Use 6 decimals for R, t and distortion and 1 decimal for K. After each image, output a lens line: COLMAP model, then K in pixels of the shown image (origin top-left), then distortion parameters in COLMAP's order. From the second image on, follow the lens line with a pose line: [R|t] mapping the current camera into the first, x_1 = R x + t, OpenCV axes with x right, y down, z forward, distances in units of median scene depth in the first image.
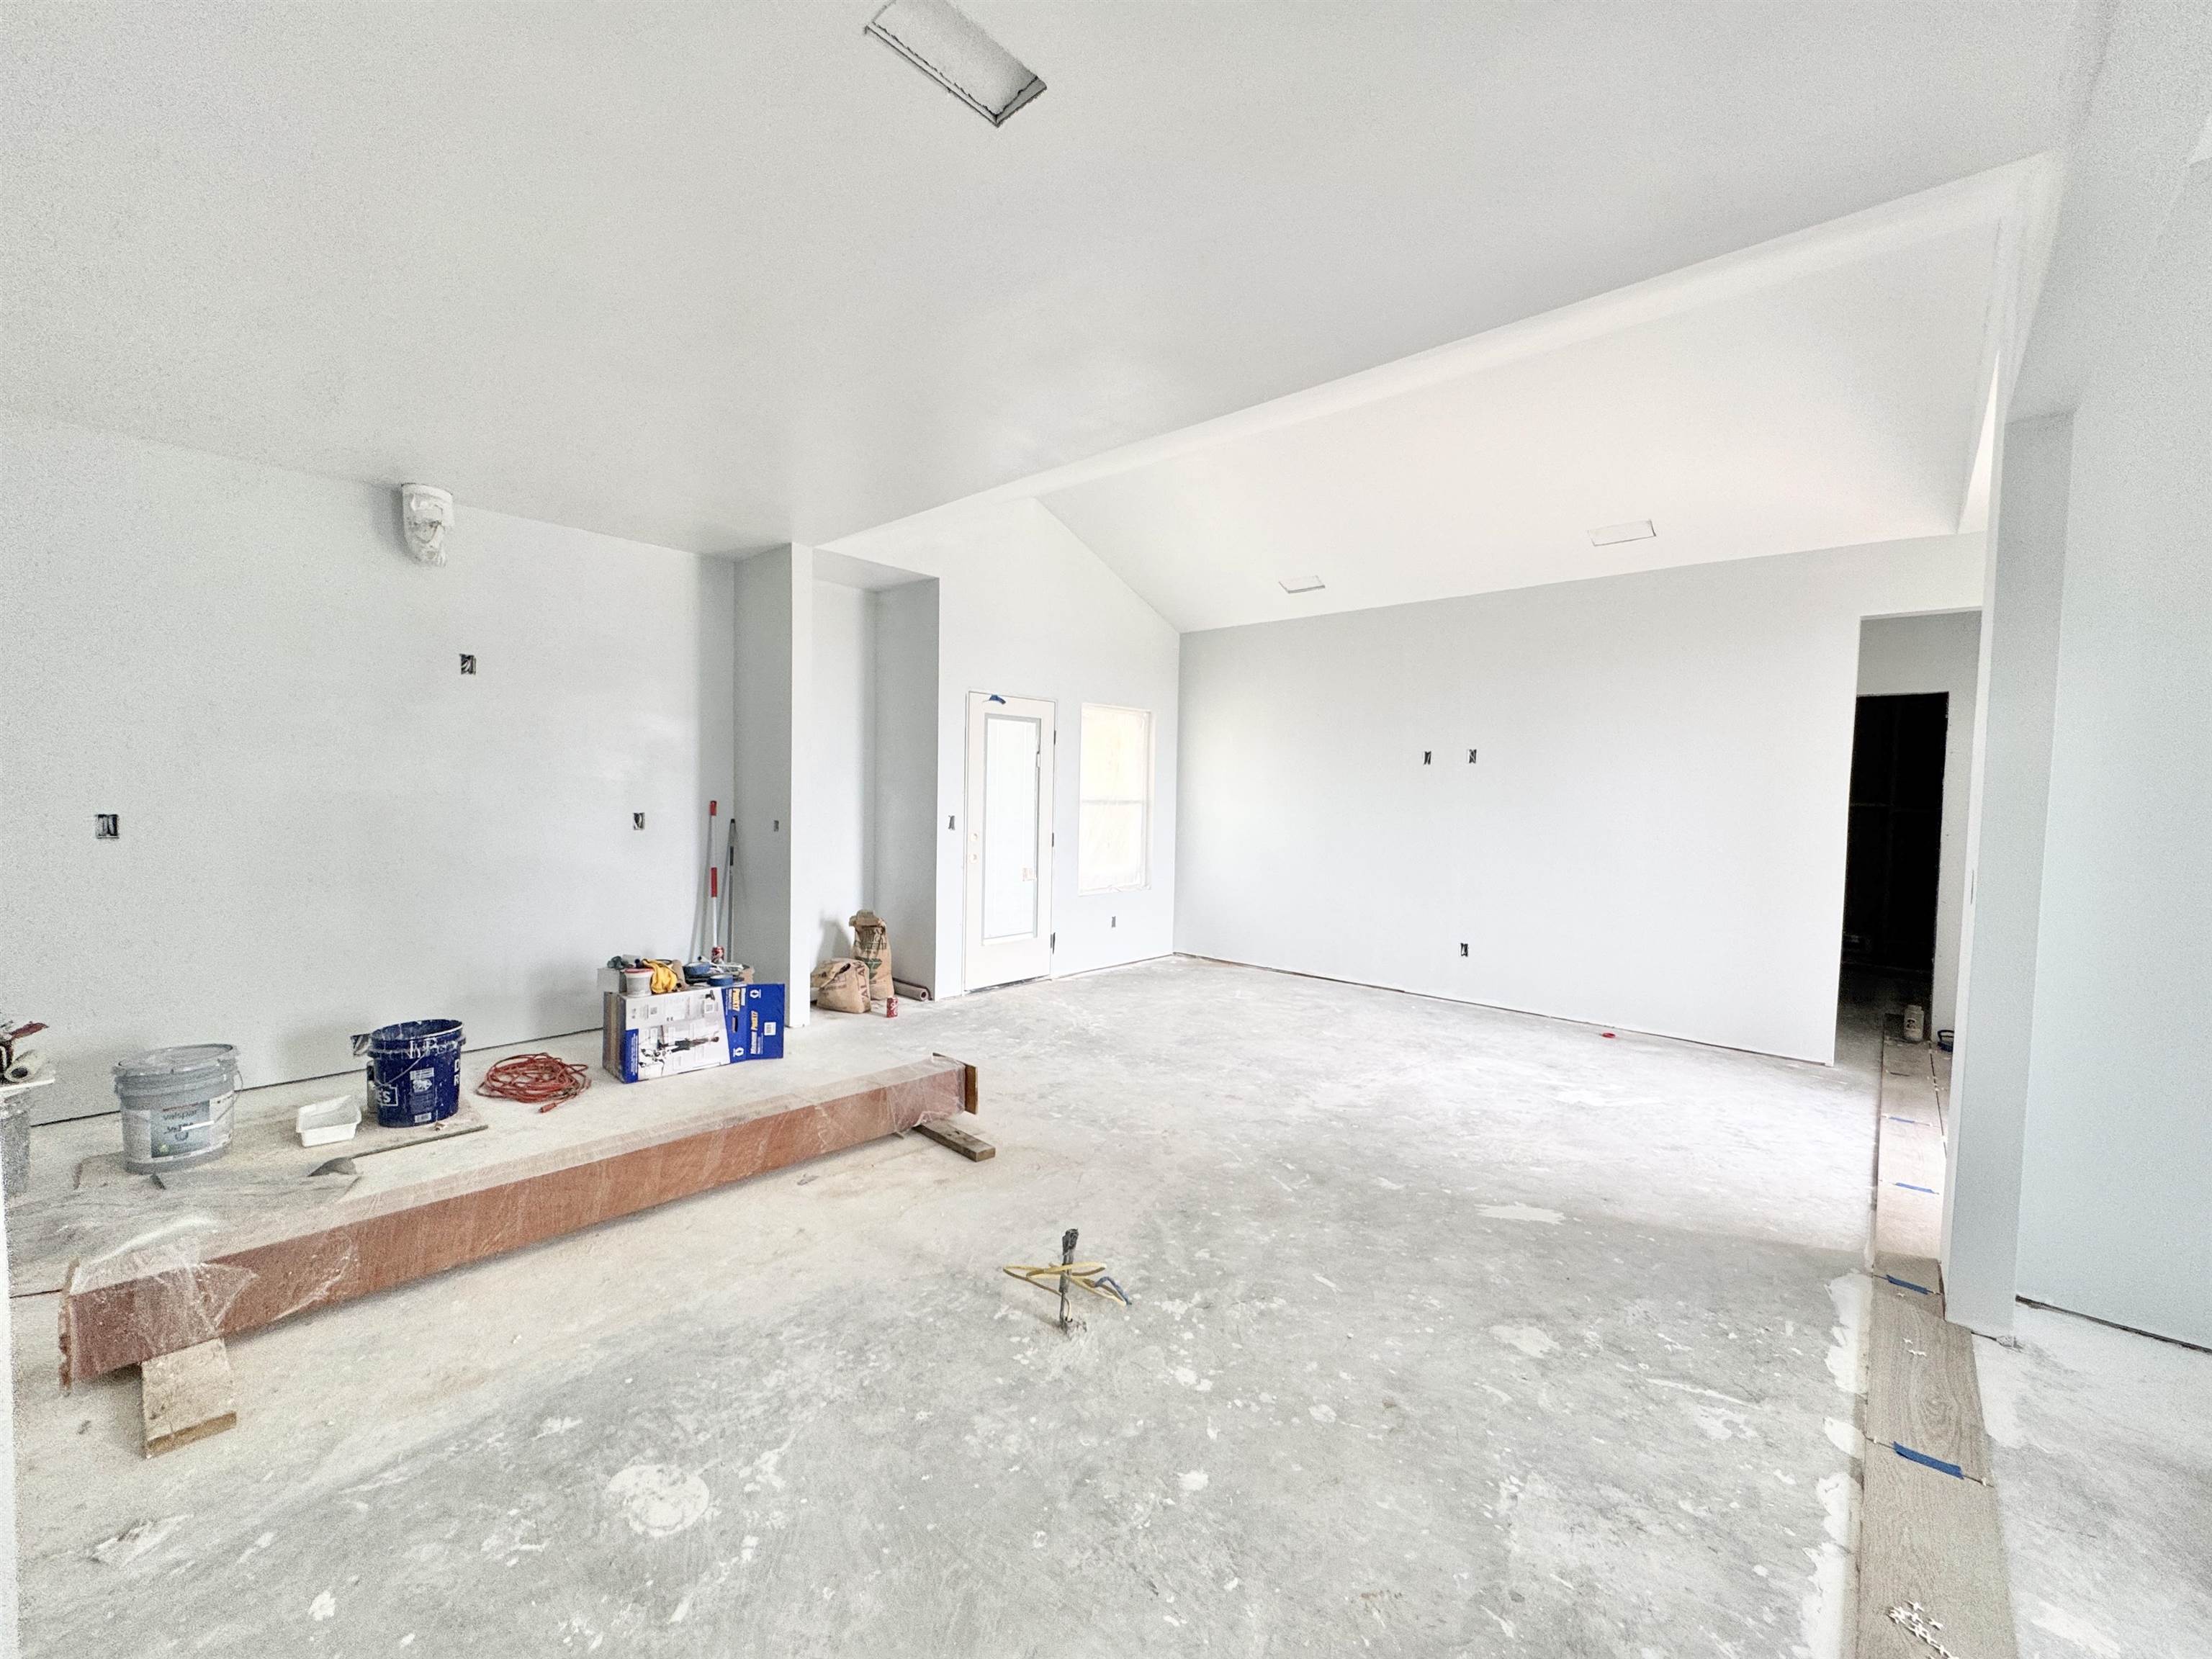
lens RADIAL K [[884.8, 0, 1105.3], [0, 884.8, 825.3], [0, 0, 1]] dist [-0.004755, 0.000891]
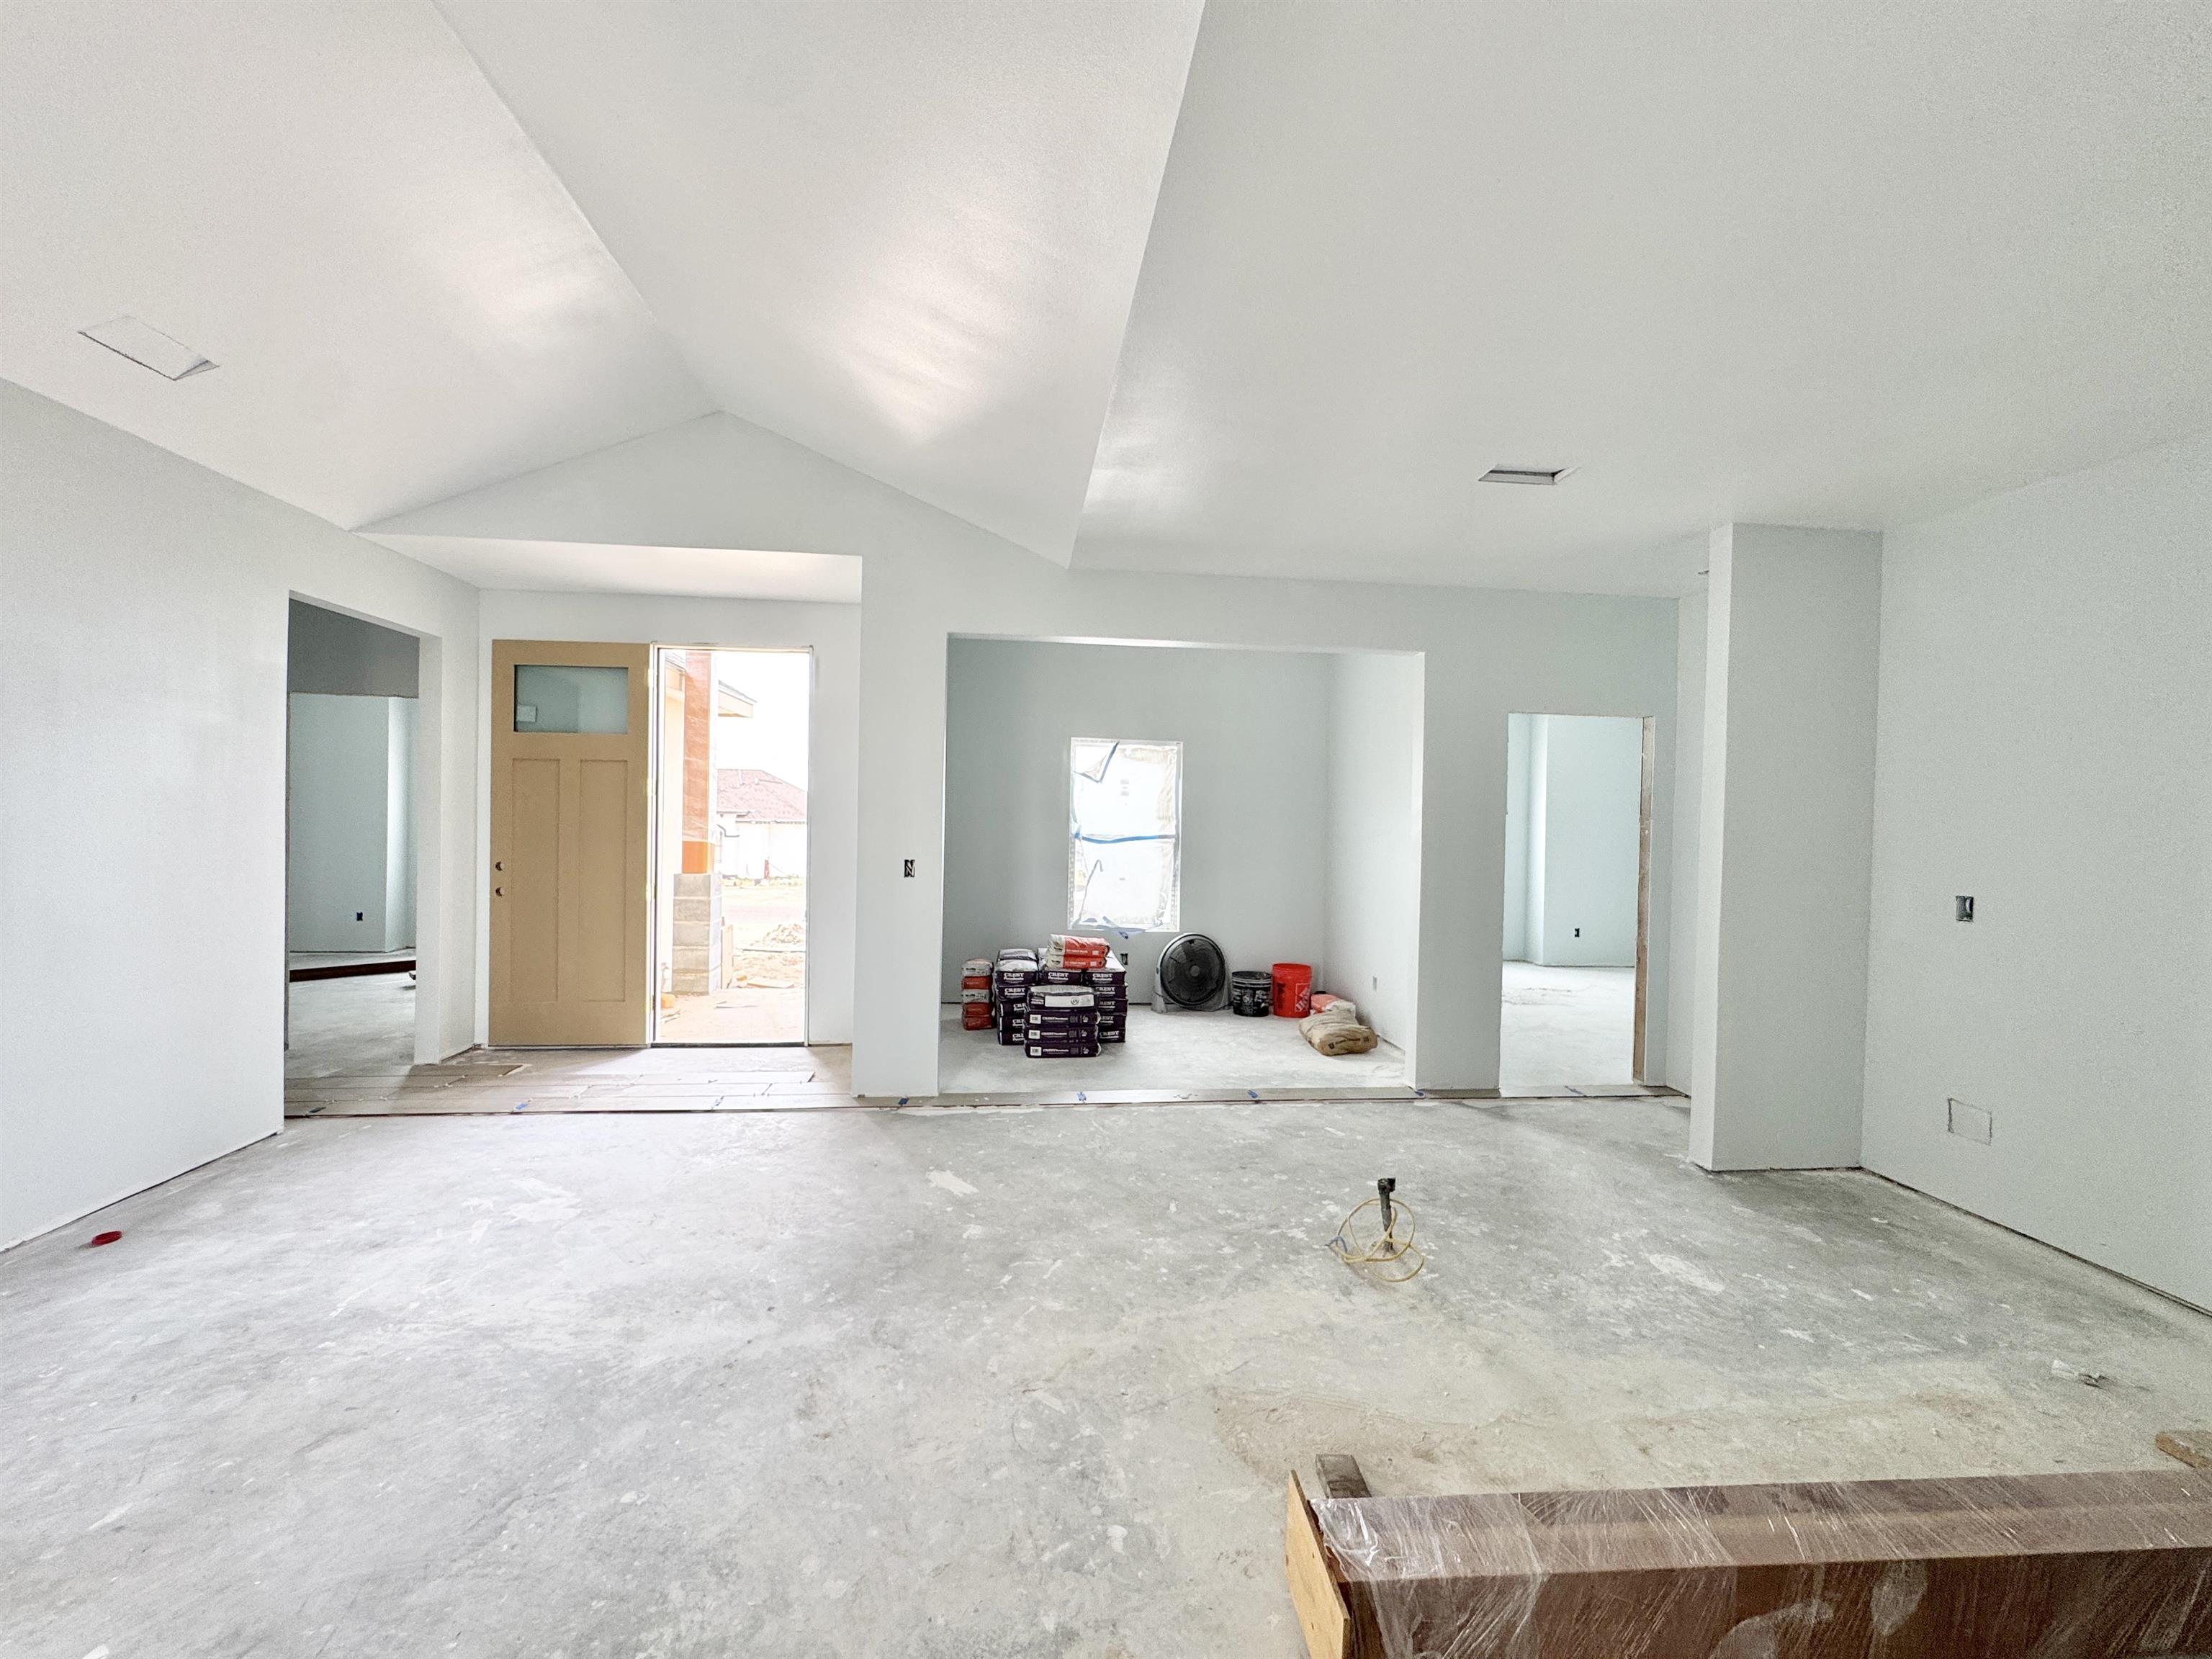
lens RADIAL K [[885.6, 0, 1105.2], [0, 885.6, 826.0], [0, 0, 1]] dist [-0.006151, 0.000857]
pose [[-0.742443, -0.043901, 0.668469, -0.339706], [-0.009242, 0.998427, 0.055305, -0.076742], [-0.669845, 0.034883, -0.741681, 1.299764]]
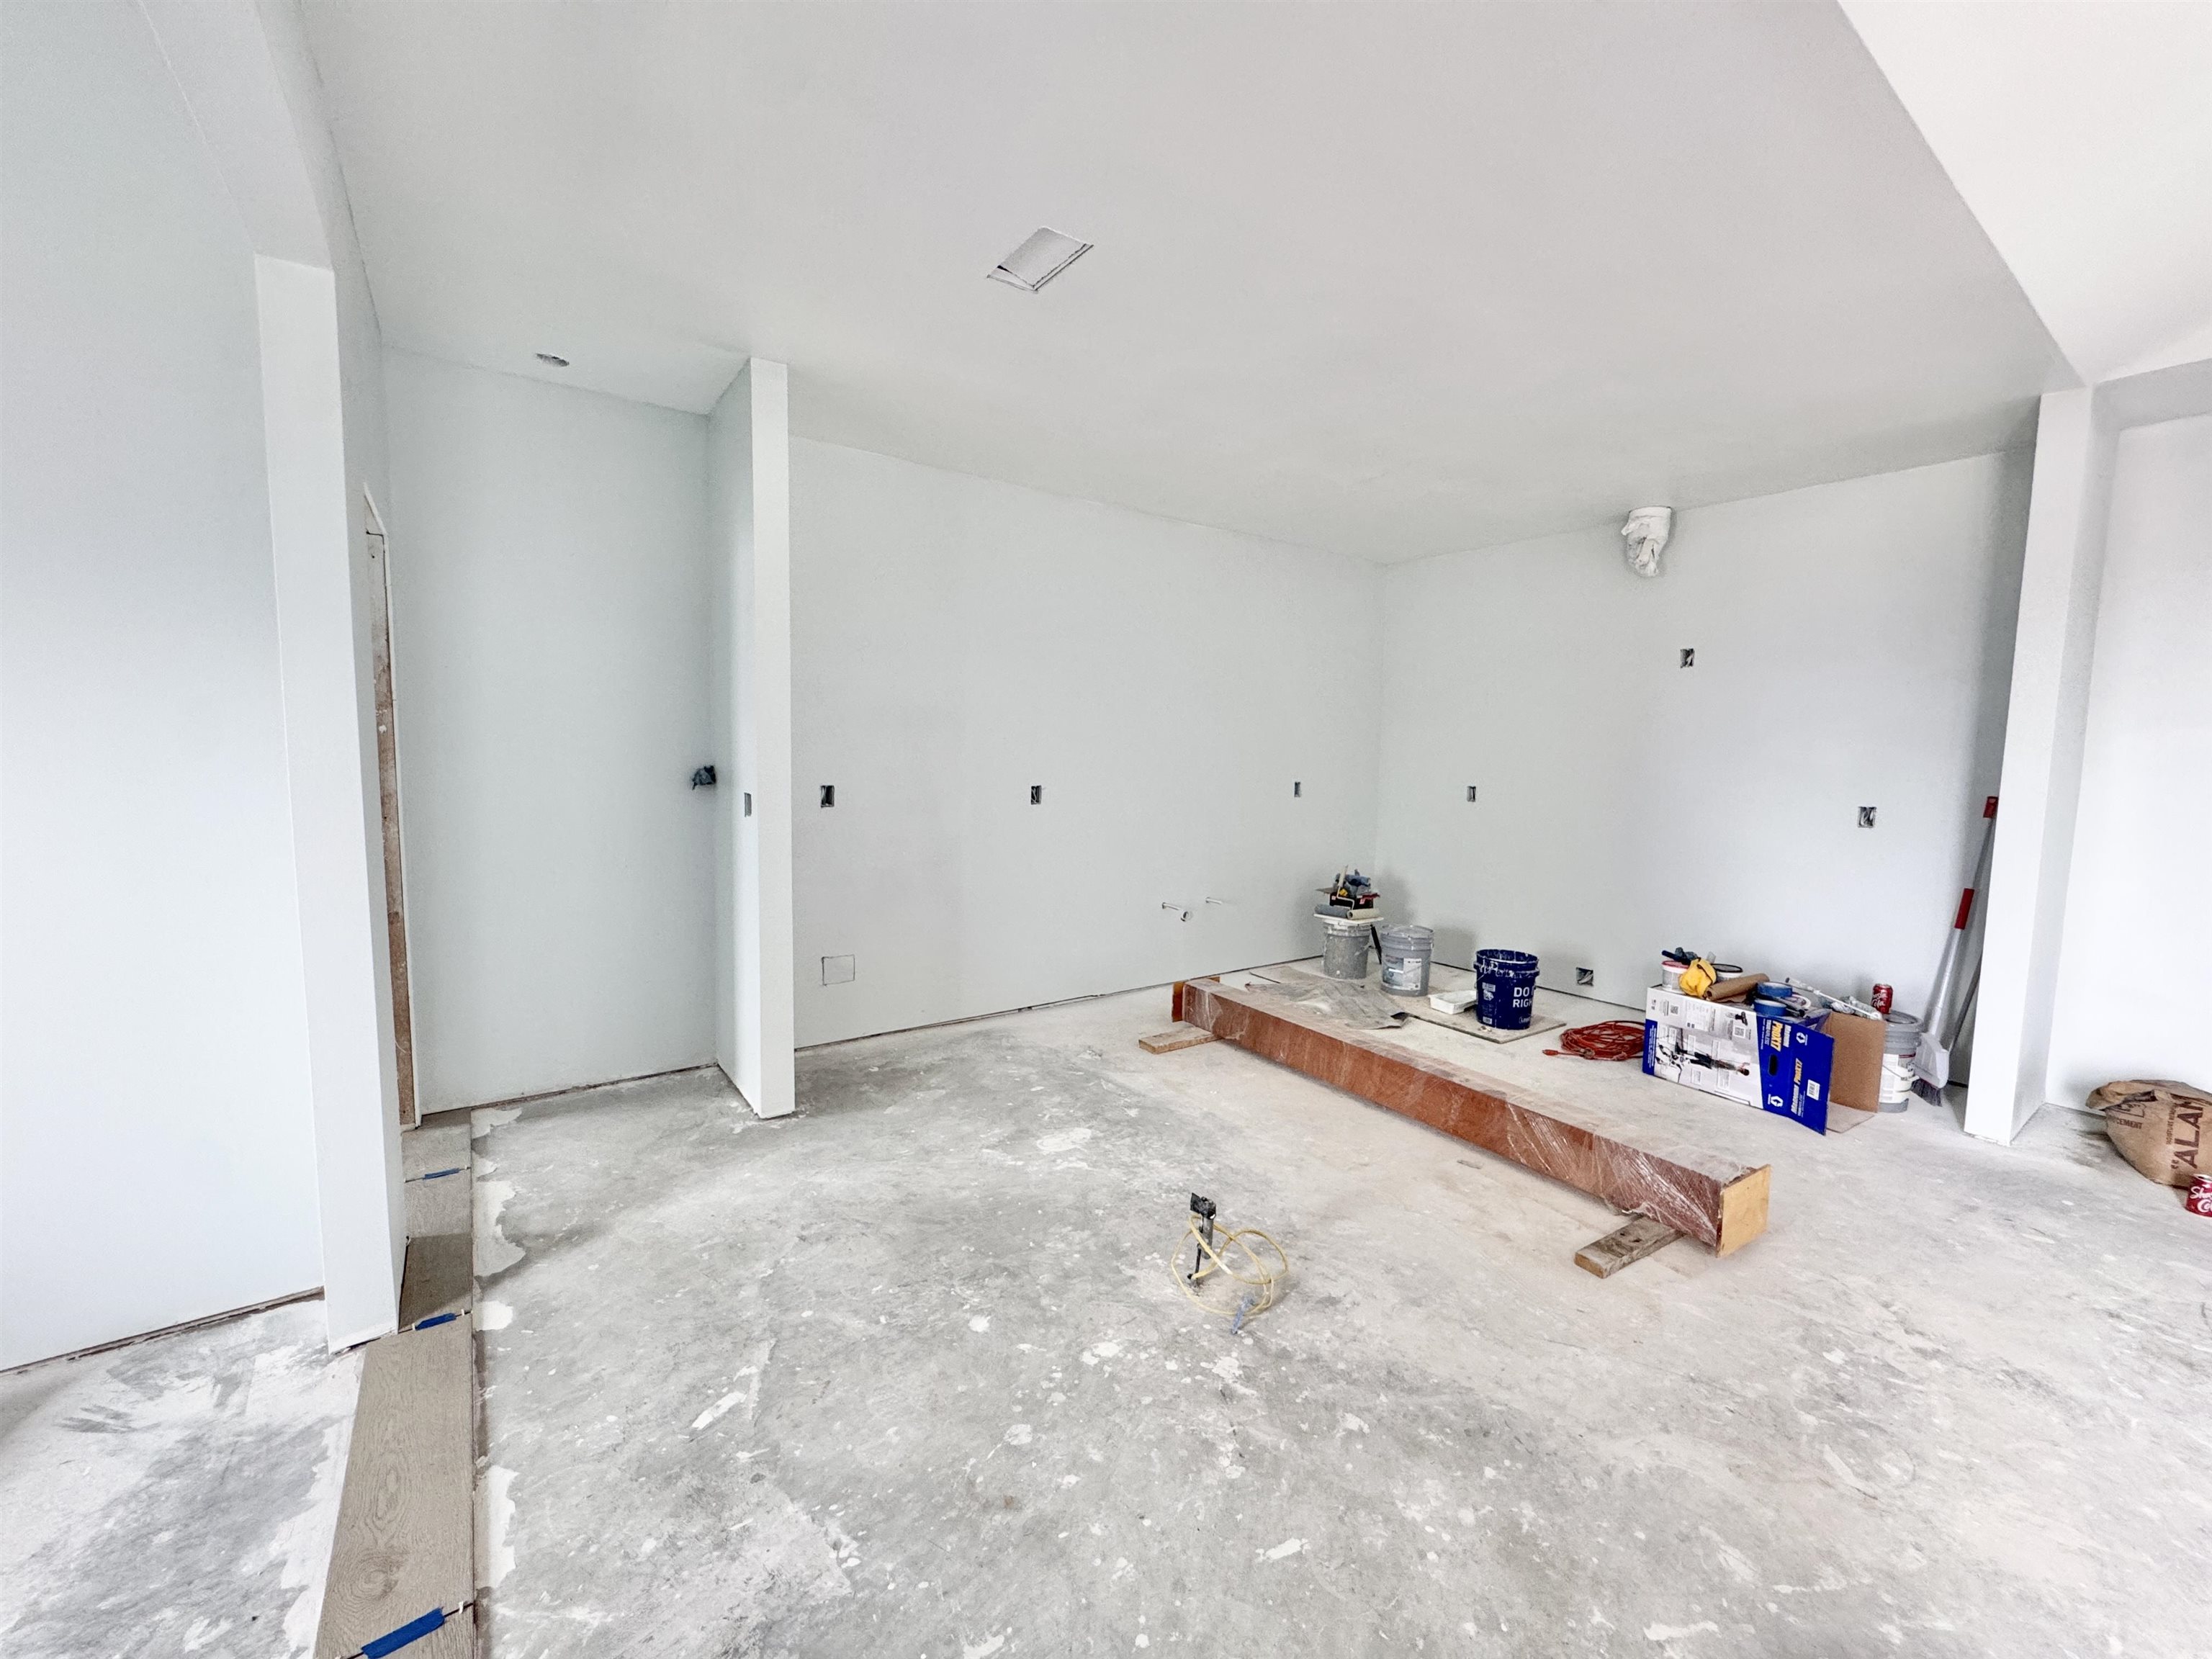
lens RADIAL K [[884.8, 0, 1105.3], [0, 884.8, 825.3], [0, 0, 1]] dist [-0.004755, 0.000891]
pose [[-0.215617, 0.059435, -0.974668, 0.546863], [-0.062535, 0.995256, 0.074525, -0.017773], [0.974474, 0.077019, -0.210877, 0.622901]]
